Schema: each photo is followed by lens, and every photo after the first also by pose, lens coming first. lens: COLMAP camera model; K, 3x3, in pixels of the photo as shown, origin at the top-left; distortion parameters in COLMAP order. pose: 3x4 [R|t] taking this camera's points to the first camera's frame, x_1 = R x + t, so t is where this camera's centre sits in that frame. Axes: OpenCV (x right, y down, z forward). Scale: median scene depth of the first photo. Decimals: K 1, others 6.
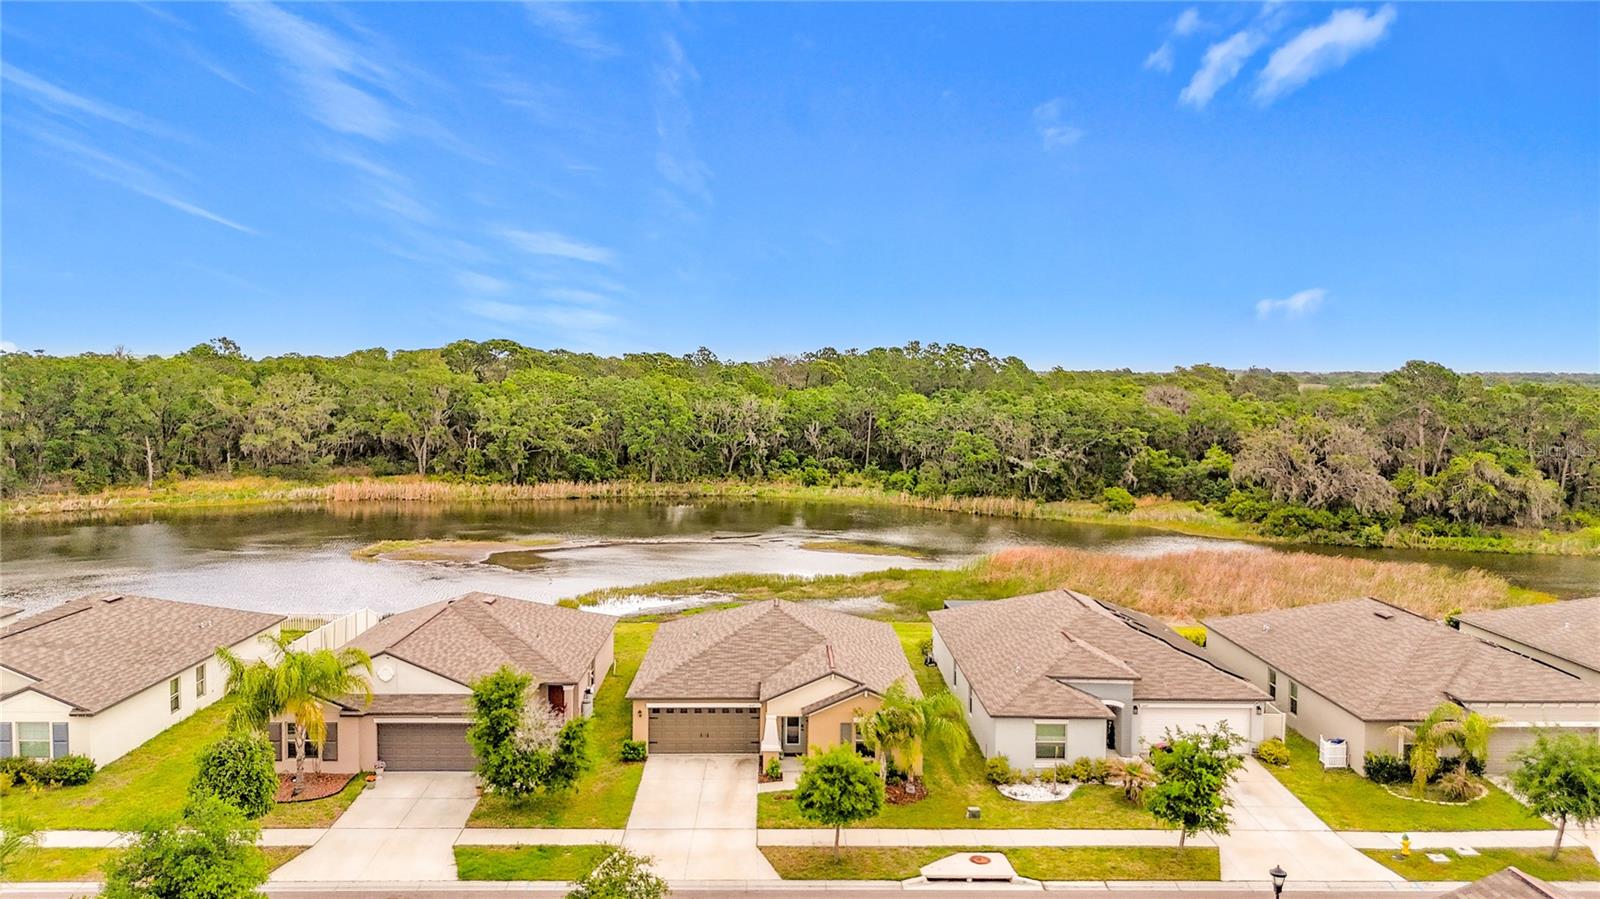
lens RADIAL K [[1157.7, 0, 802.4], [0, 1157.7, 456.1], [0, 0, 1]] dist [0.068729, -0.079728]
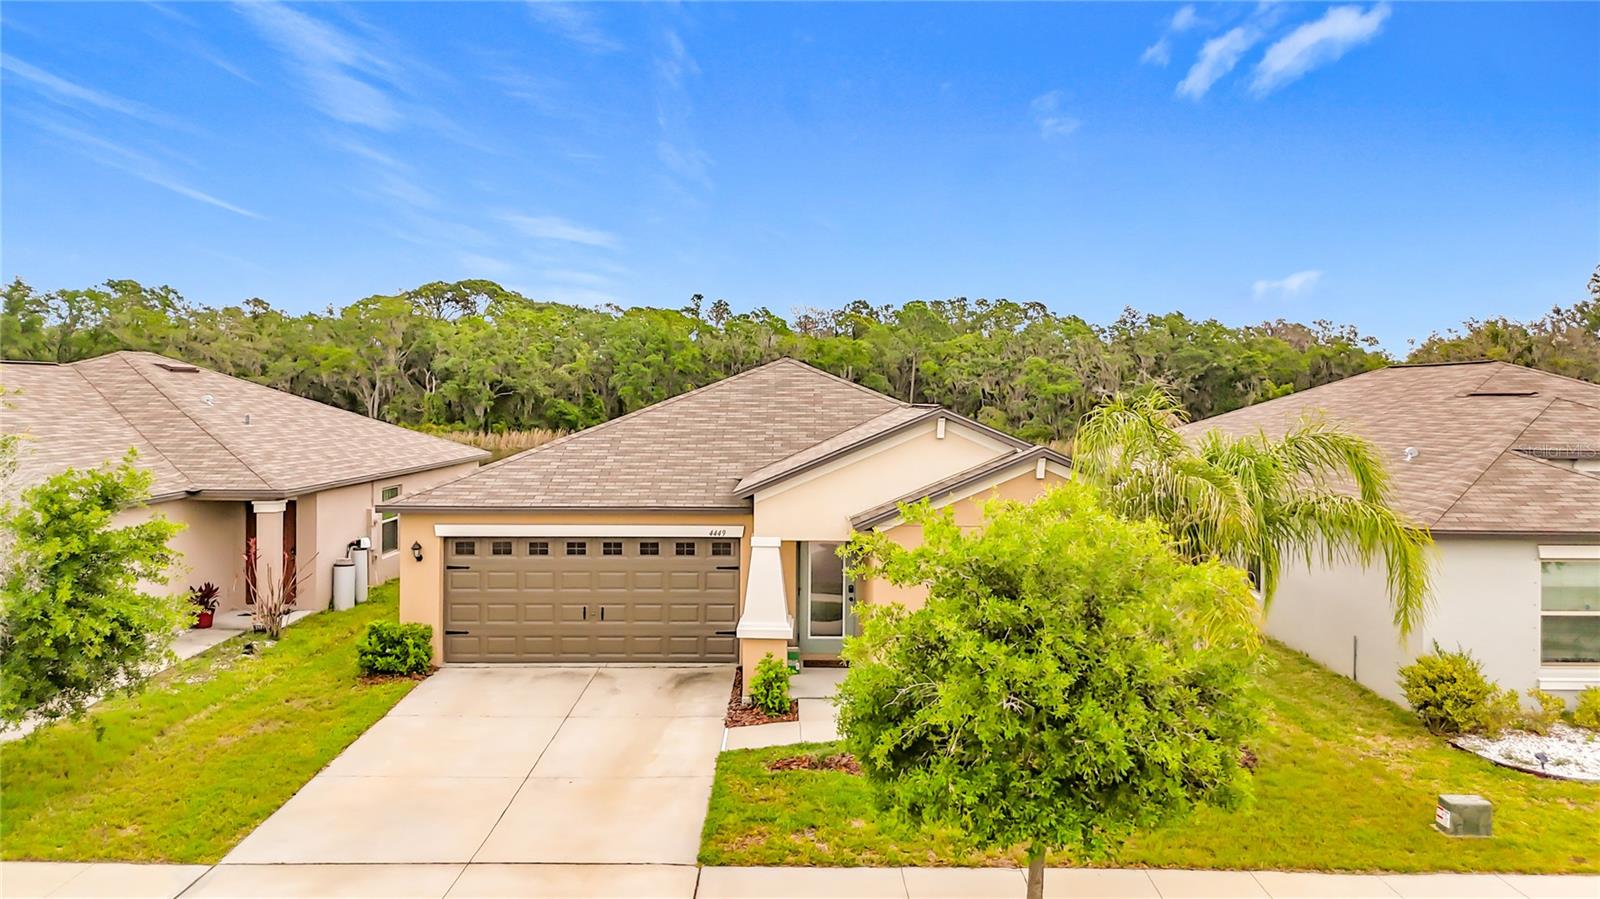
lens RADIAL K [[1157.7, 0, 807.8], [0, 1157.7, 424.1], [0, 0, 1]] dist [0.068729, -0.079728]
pose [[0.999816, -0.000701, -0.019182, -0.002809], [-0.000329, 0.998562, -0.053615, 0.079937], [0.019192, 0.053611, 0.998377, 0.249274]]
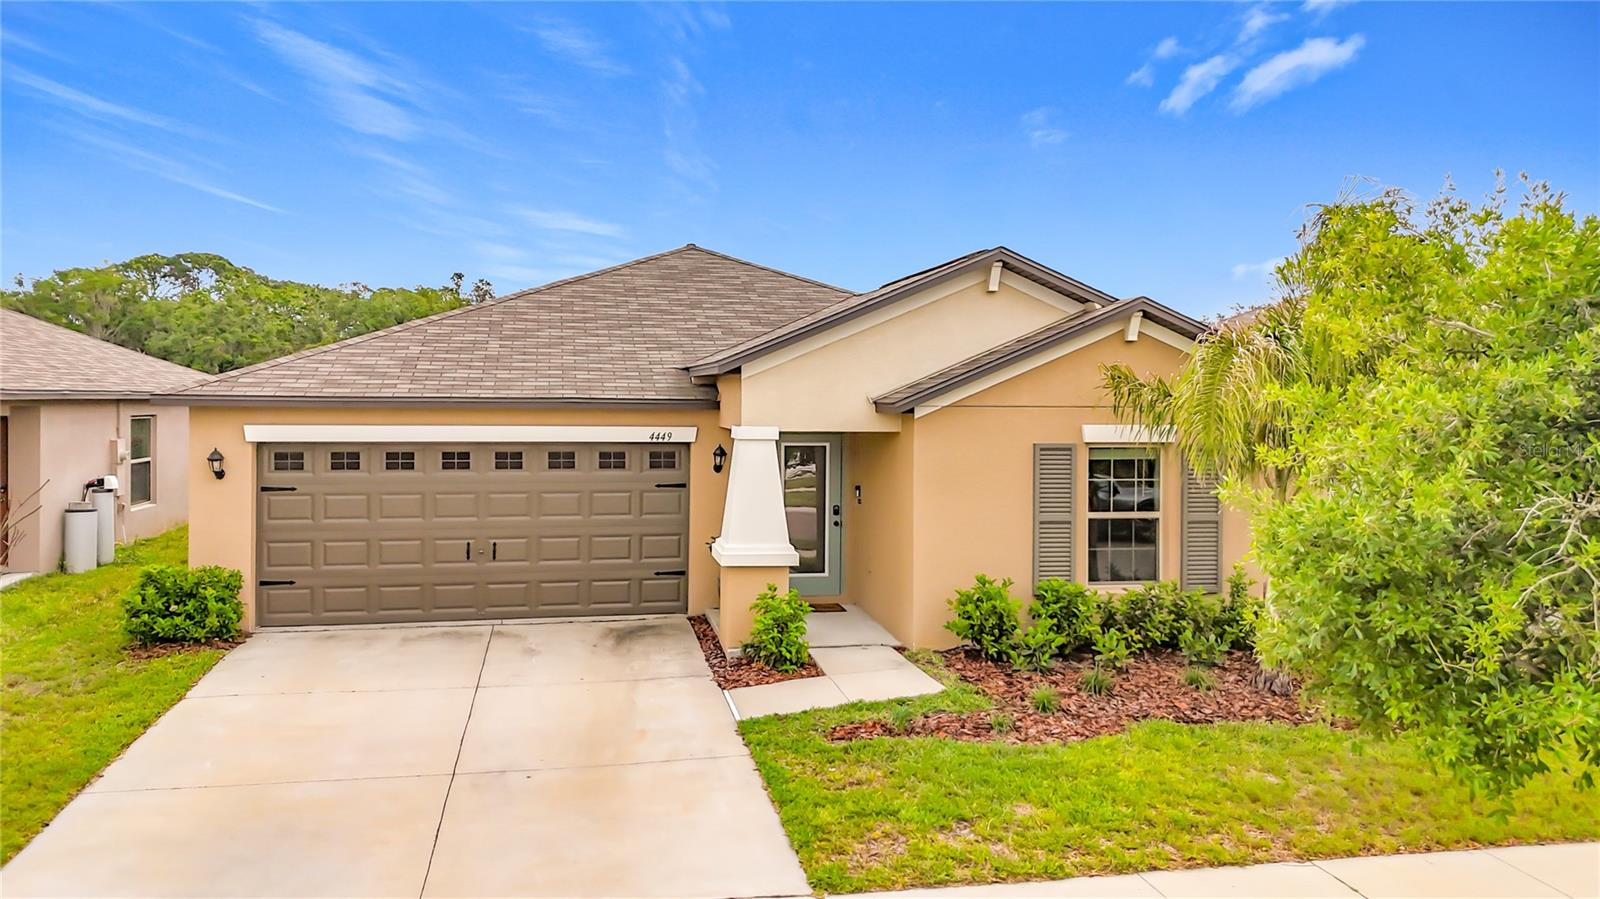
lens RADIAL K [[1157.7, 0, 793.6], [0, 1157.7, 436.6], [0, 0, 1]] dist [0.068729, -0.079728]
pose [[0.984098, -0.003549, 0.177592, -0.024431], [0.011606, 0.998949, -0.044352, 0.091010], [-0.177248, 0.045708, 0.983104, 0.289419]]
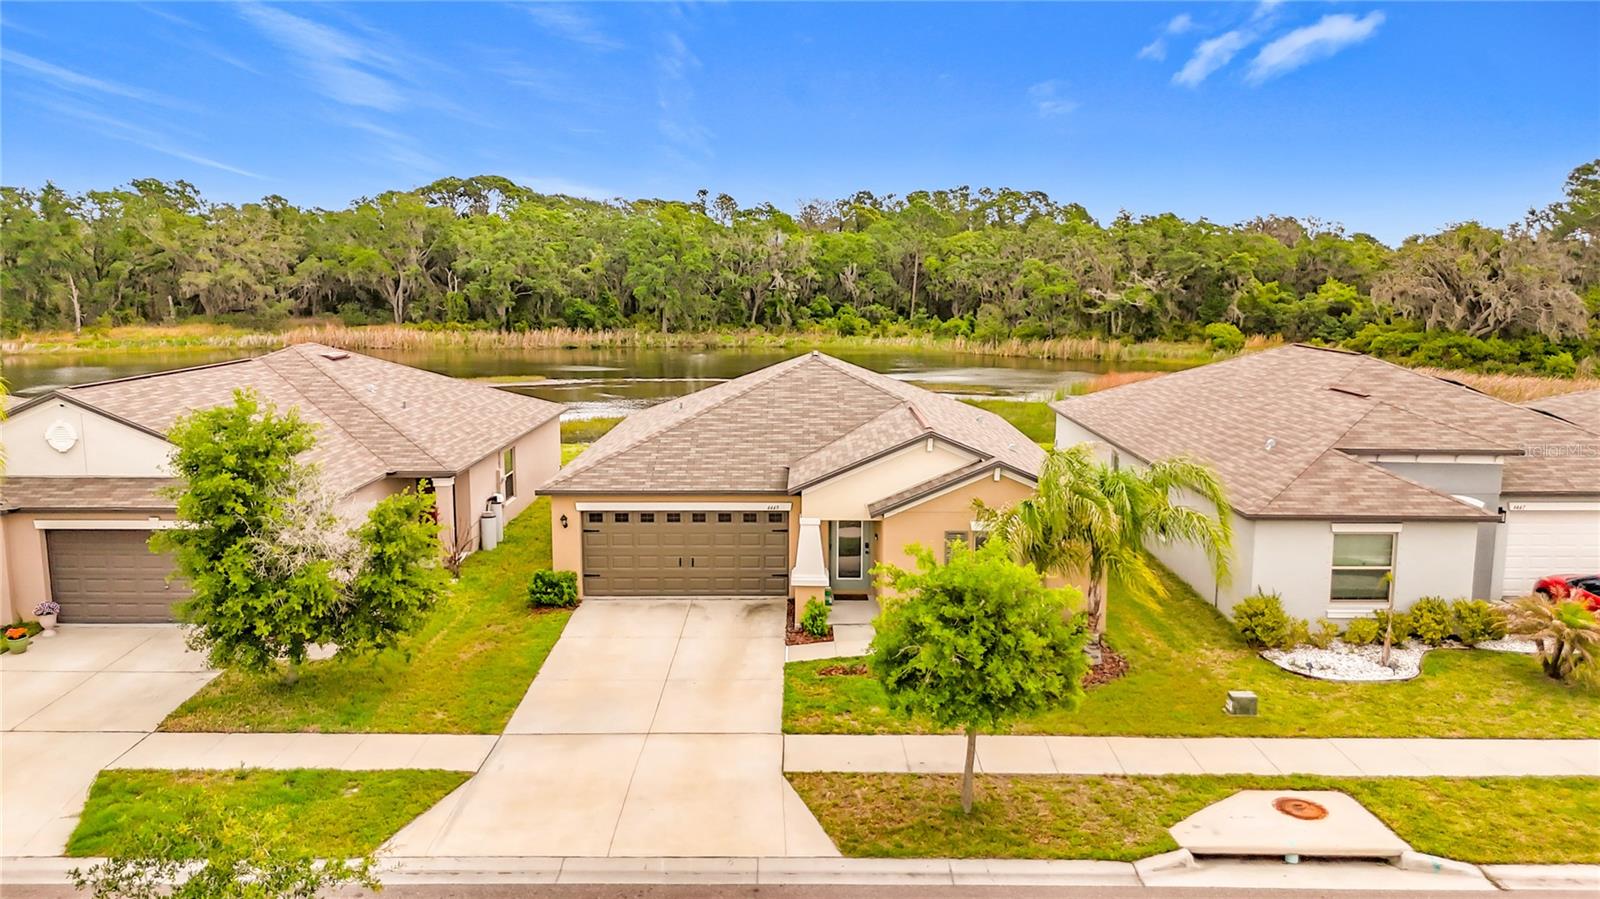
lens RADIAL K [[1157.7, 0, 804.6], [0, 1157.7, 454.2], [0, 0, 1]] dist [0.068729, -0.079728]
pose [[0.999719, -0.002580, -0.023543, -0.006549], [0.004491, 0.996667, 0.081454, 0.058818], [0.023254, -0.081537, 0.996399, 0.188318]]
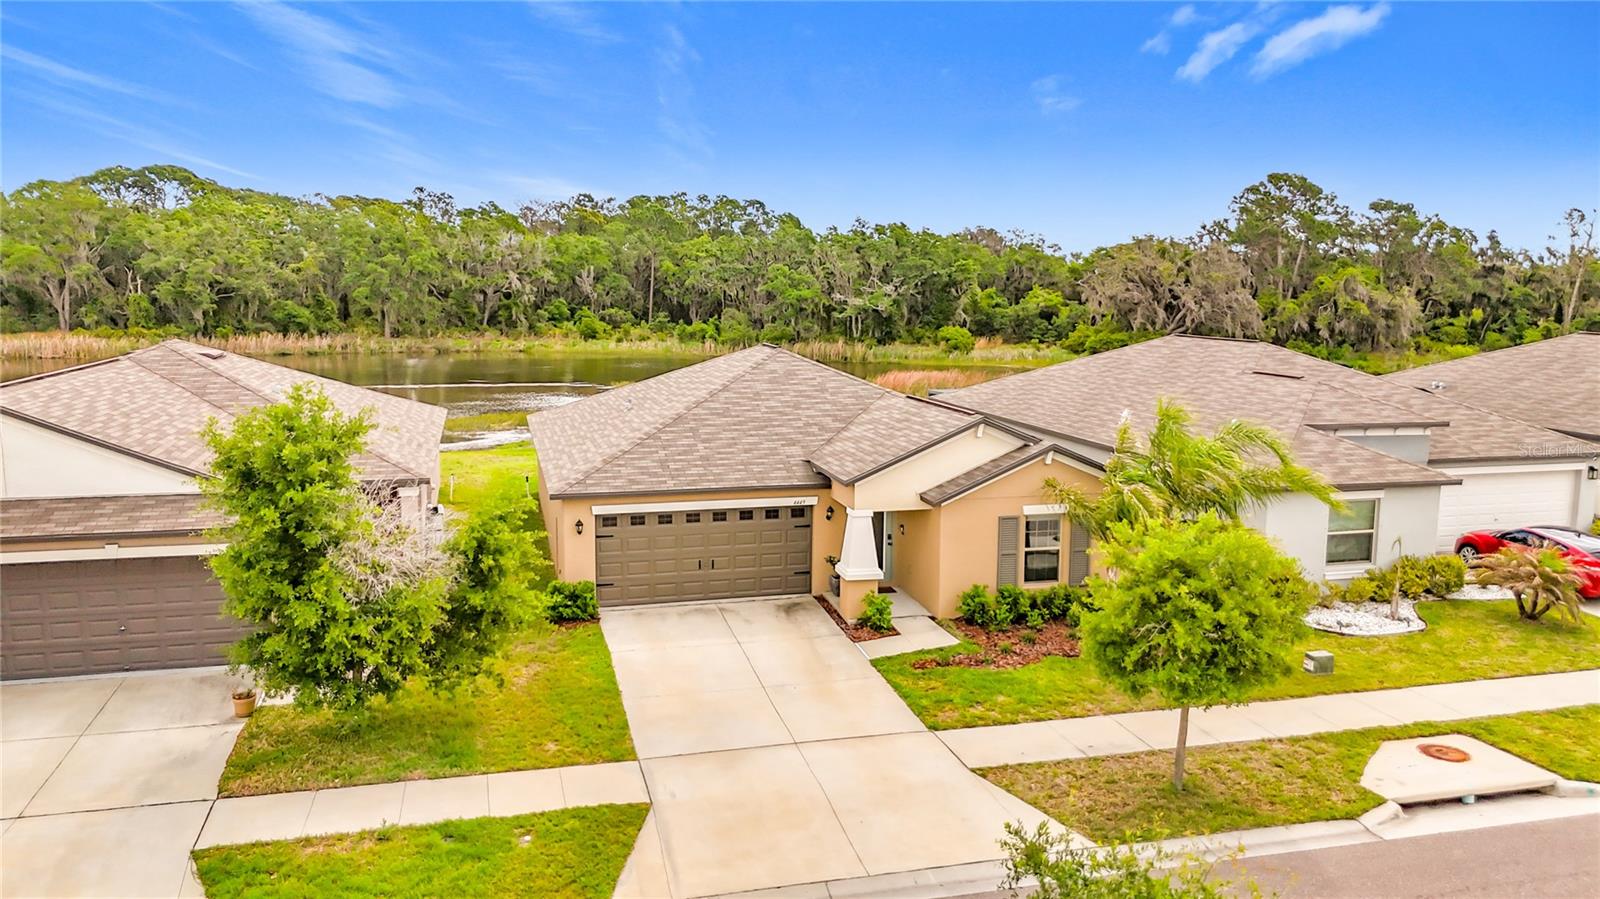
lens RADIAL K [[1157.7, 0, 789.1], [0, 1157.7, 431.0], [0, 0, 1]] dist [0.068729, -0.079728]
pose [[0.972109, -0.030821, 0.232494, -0.066263], [0.017681, 0.998137, 0.058391, 0.061406], [-0.233860, -0.052652, 0.970844, 0.201914]]
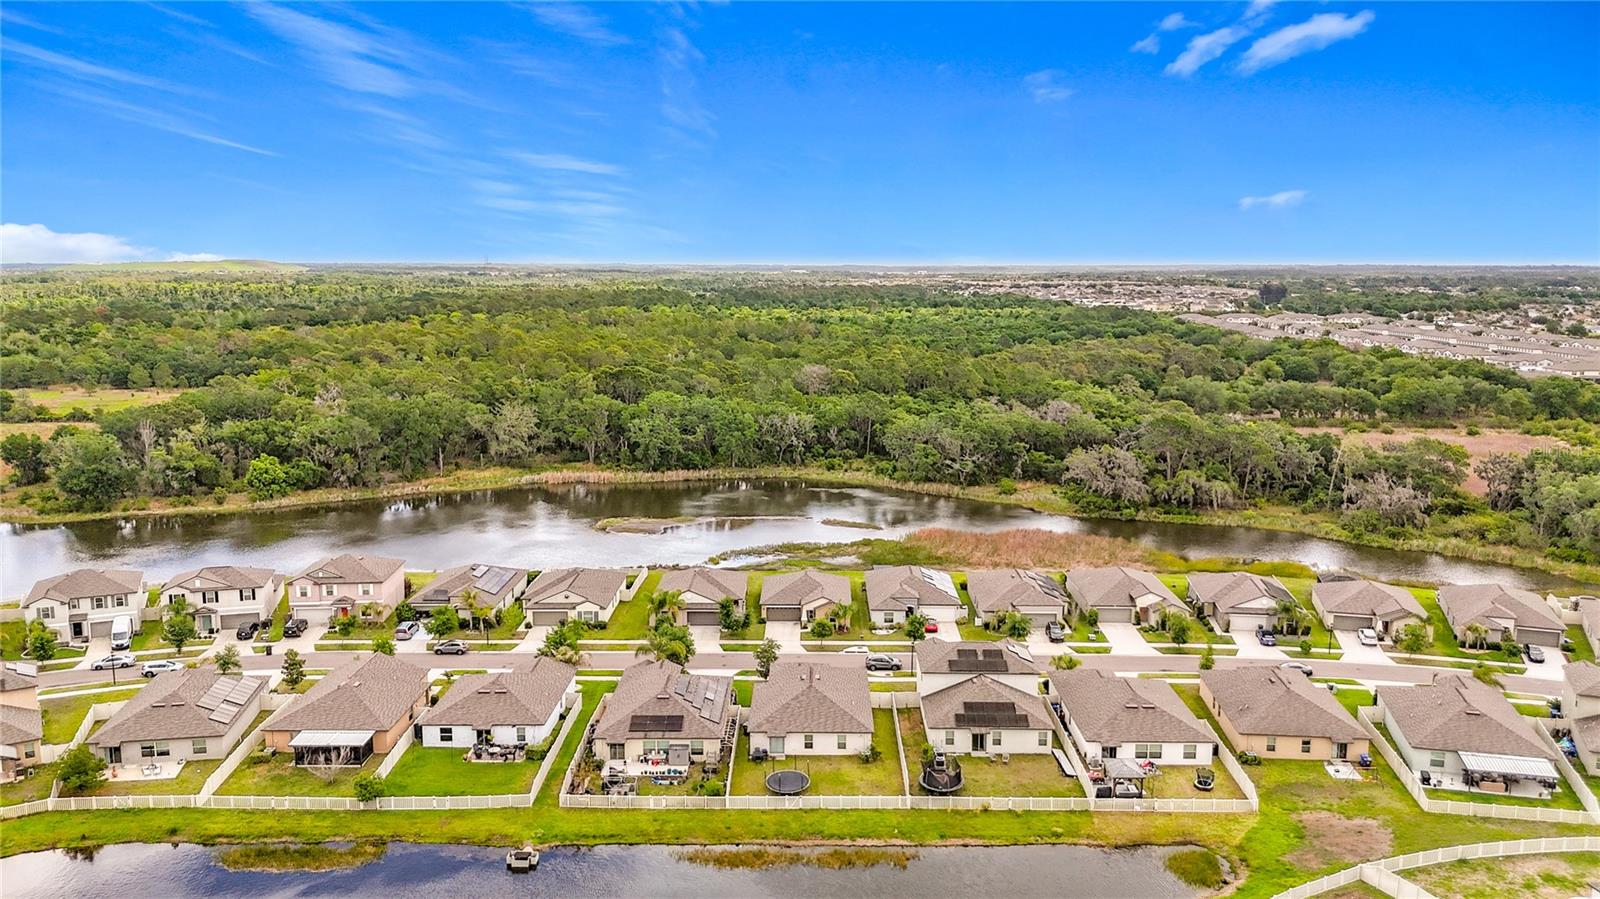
lens RADIAL K [[1157.7, 0, 804.2], [0, 1157.7, 445.4], [0, 0, 1]] dist [0.068729, -0.079728]
pose [[0.999690, -0.004174, -0.024564, 0.013473], [0.006248, 0.996364, 0.084970, -0.198466], [0.024120, -0.085097, 0.996081, -0.832404]]
